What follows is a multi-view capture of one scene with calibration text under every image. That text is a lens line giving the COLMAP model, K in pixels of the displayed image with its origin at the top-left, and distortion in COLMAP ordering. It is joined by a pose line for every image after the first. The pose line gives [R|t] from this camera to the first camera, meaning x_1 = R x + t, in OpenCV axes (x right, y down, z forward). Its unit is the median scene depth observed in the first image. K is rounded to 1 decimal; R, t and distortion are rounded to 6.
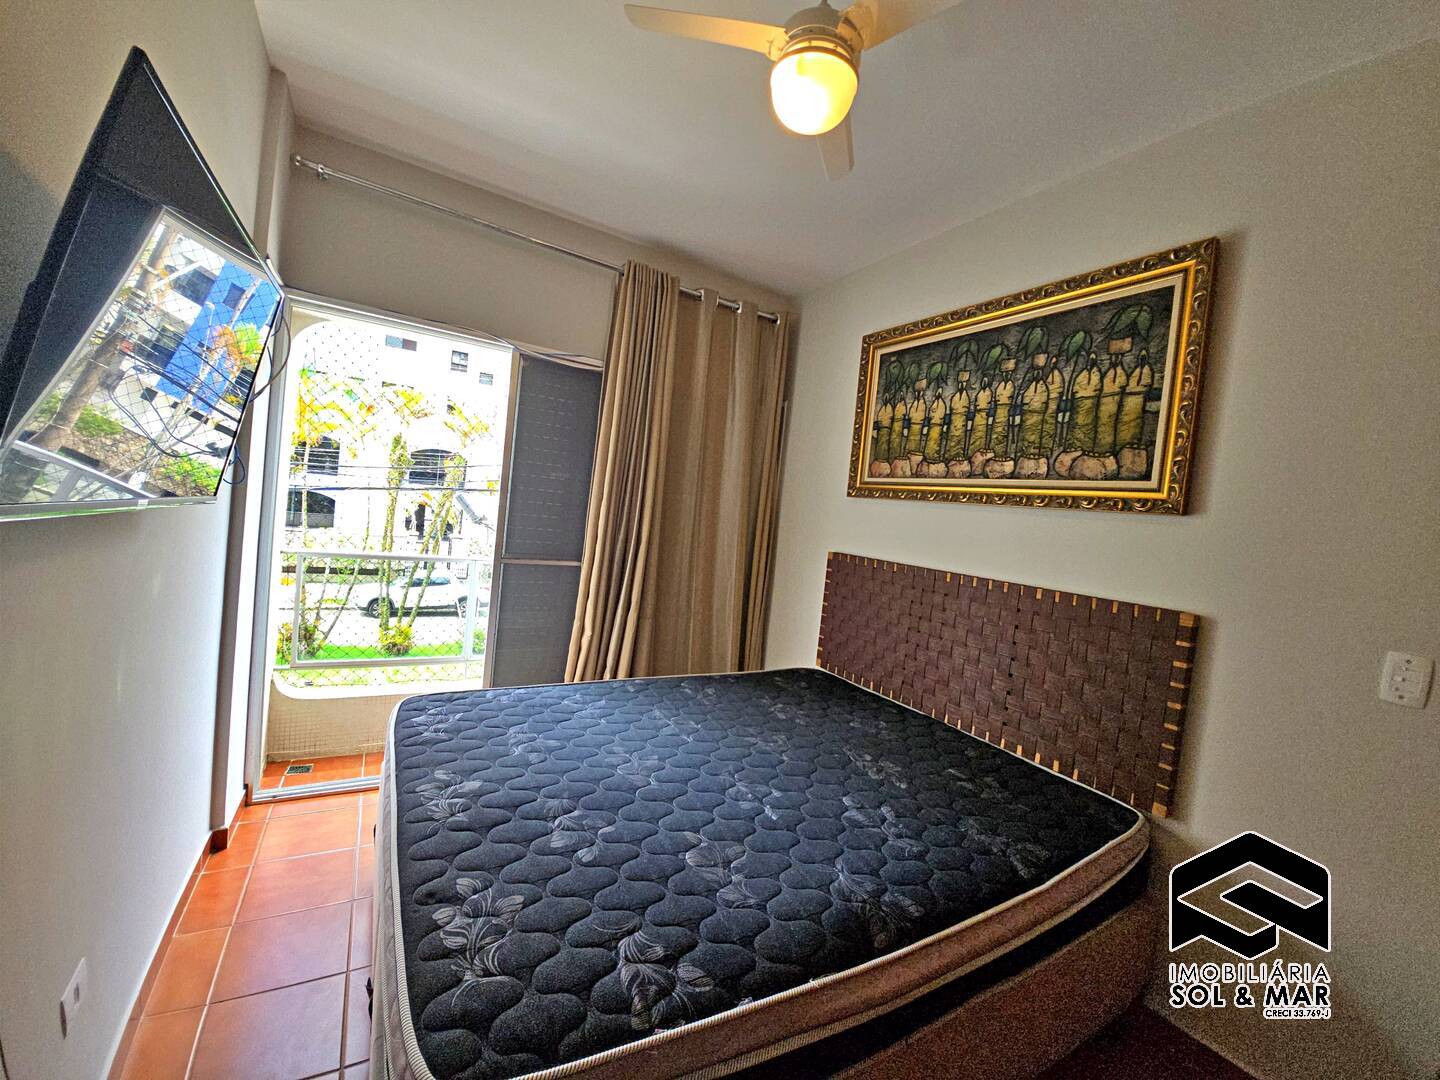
lens RADIAL K [[568.3, 0, 720.4], [0, 568.3, 530.9], [0, 0, 1]] dist [0.000493, -0.009632]
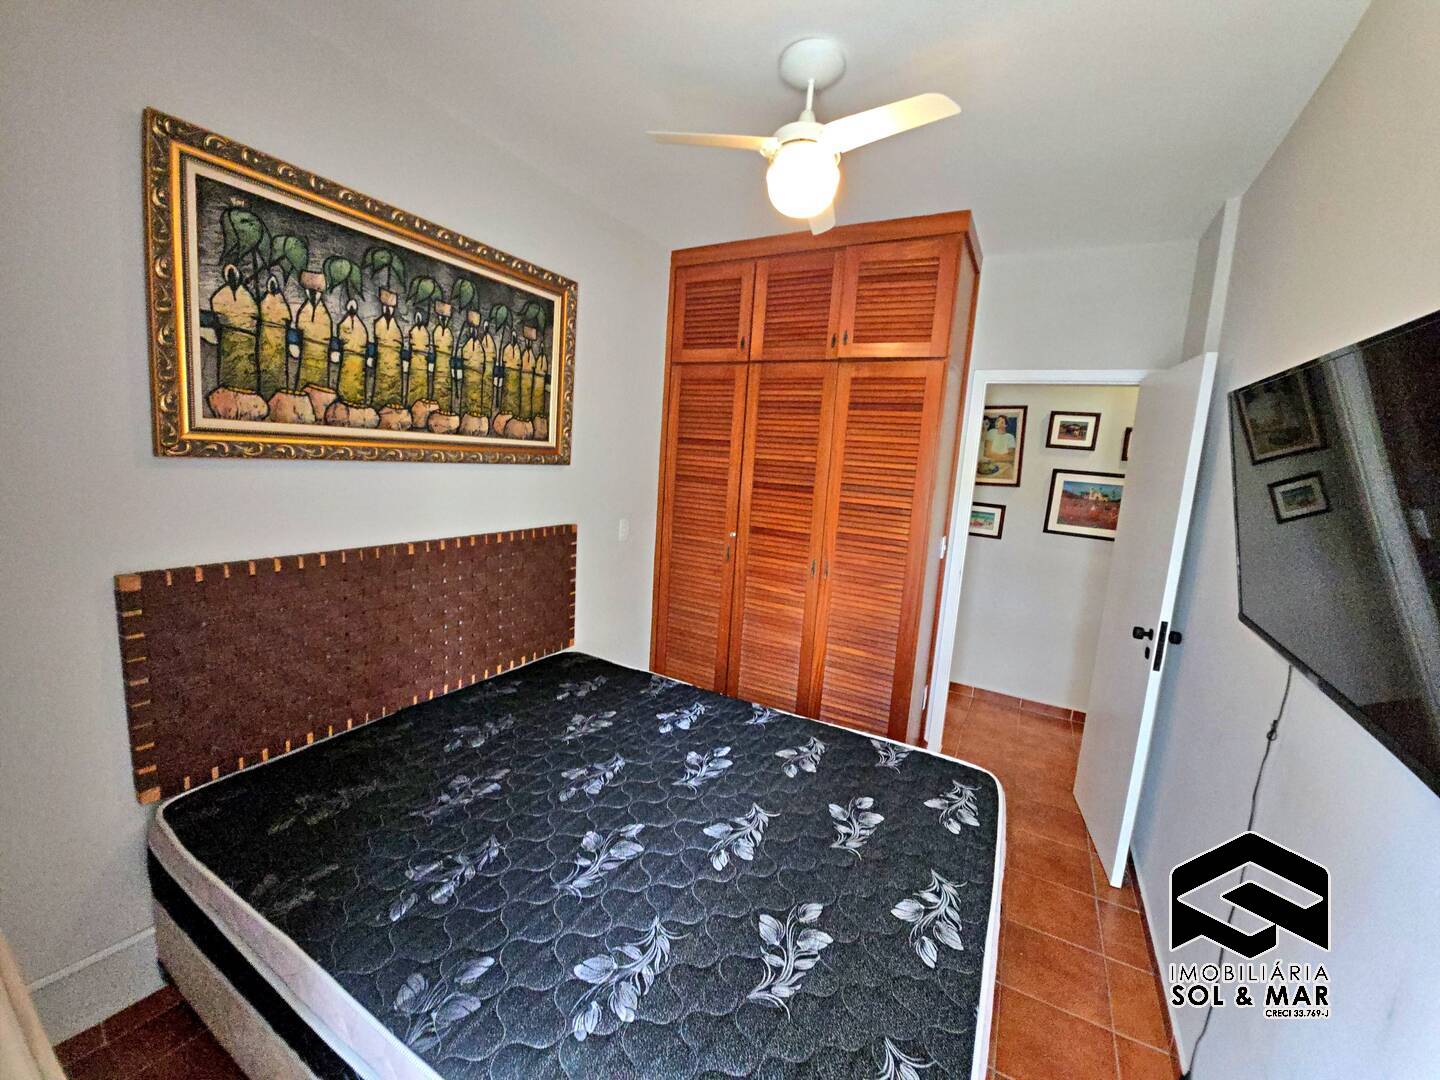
lens RADIAL K [[568.3, 0, 720.4], [0, 568.3, 530.9], [0, 0, 1]] dist [0.000493, -0.009632]
pose [[-0.502006, -0.255996, 0.826109, -0.545652], [-0.087402, 0.965316, 0.246021, -0.200433], [-0.860436, 0.051300, -0.506969, 1.048167]]
